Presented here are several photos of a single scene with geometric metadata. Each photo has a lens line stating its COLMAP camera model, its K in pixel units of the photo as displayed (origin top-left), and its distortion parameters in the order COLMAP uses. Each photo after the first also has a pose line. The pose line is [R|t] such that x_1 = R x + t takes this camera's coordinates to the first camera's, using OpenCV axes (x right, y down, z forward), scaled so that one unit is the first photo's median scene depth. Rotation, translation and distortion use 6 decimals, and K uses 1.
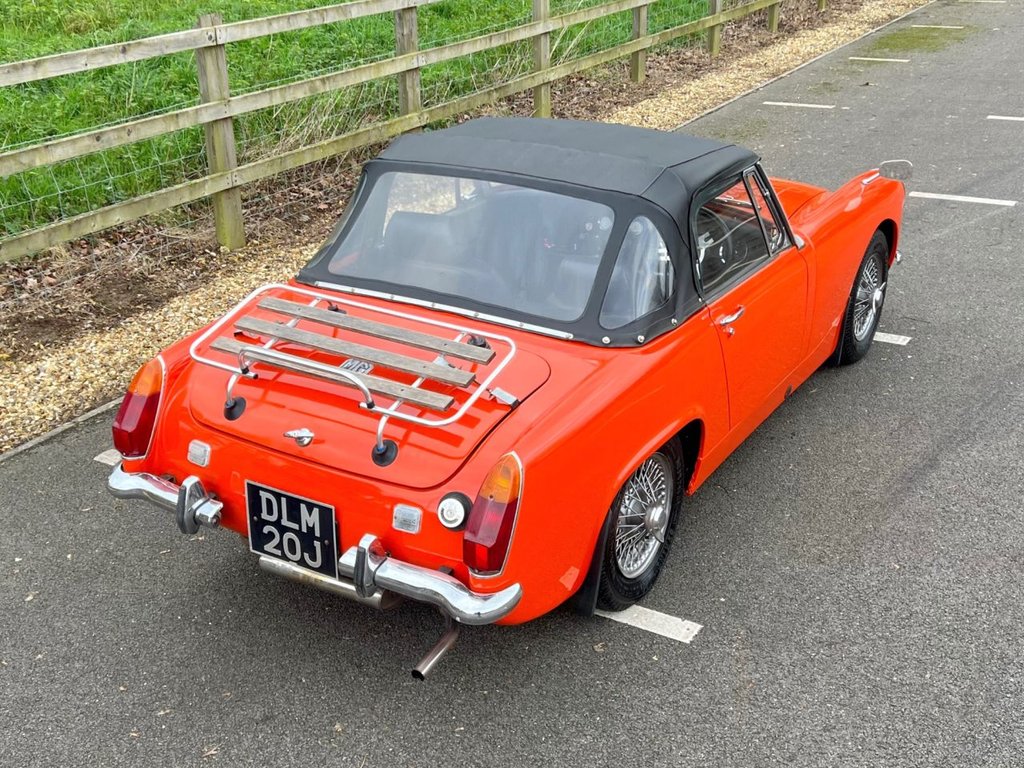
lens RADIAL K [[1223.0, 0, 493.4], [0, 1223.0, 343.5], [0, 0, 1]] dist [0.136071, -0.390521]
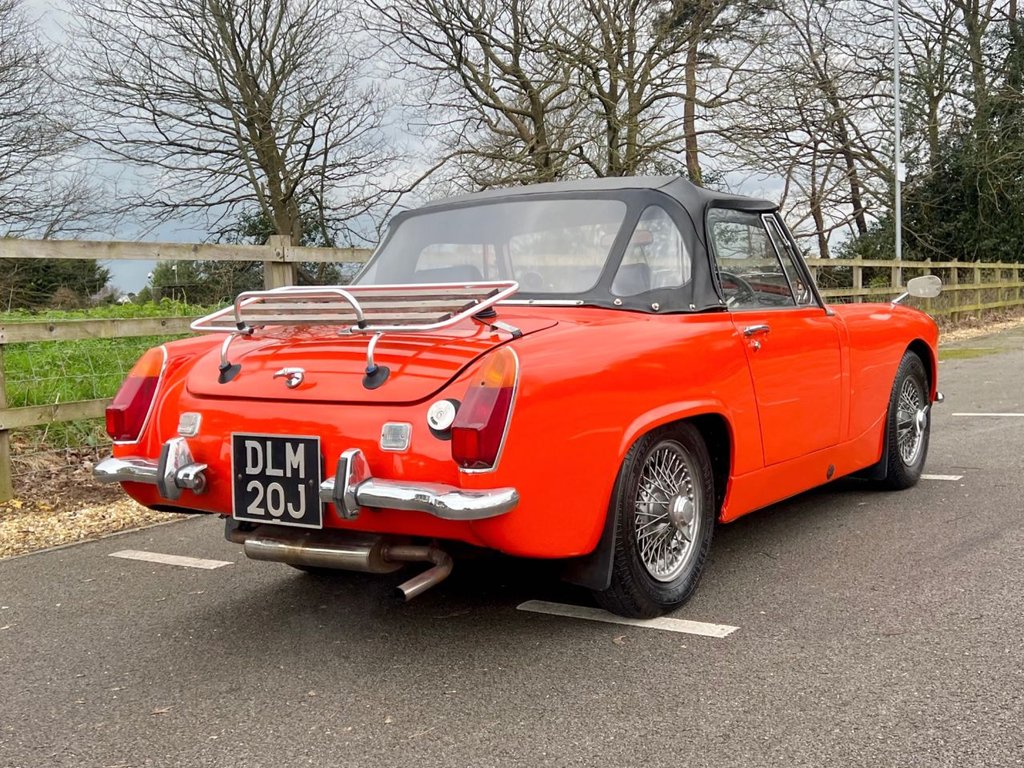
lens RADIAL K [[1133.9, 0, 507.7], [0, 1133.9, 387.1], [0, 0, 1]] dist [0.113941, -0.305104]
pose [[0.998311, -0.011458, -0.056952, 0.057648], [-0.007151, 0.948663, -0.316206, 0.351864], [0.057652, 0.316080, 0.946979, 0.181142]]
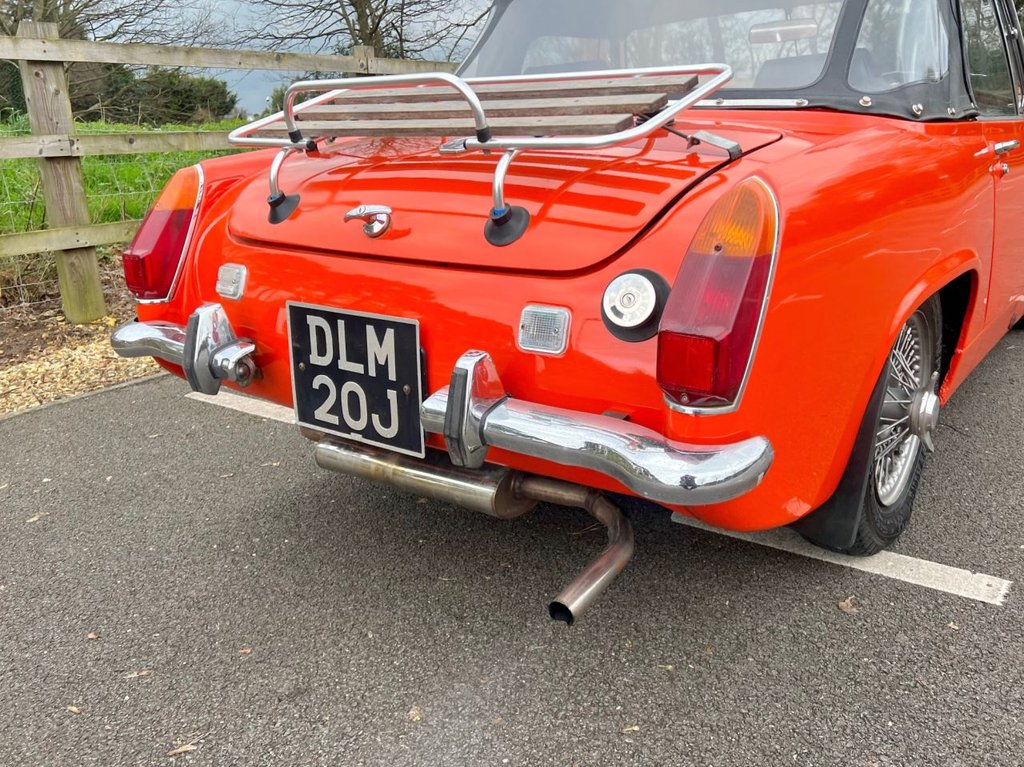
lens RADIAL K [[830.7, 0, 515.4], [0, 830.7, 373.6], [0, 0, 1]] dist [0.067569, -0.090476]
pose [[0.995999, 0.016426, -0.087836, -0.047184], [-0.025679, 0.994112, -0.105269, 0.190355], [0.085590, 0.107104, 0.990557, 0.592572]]
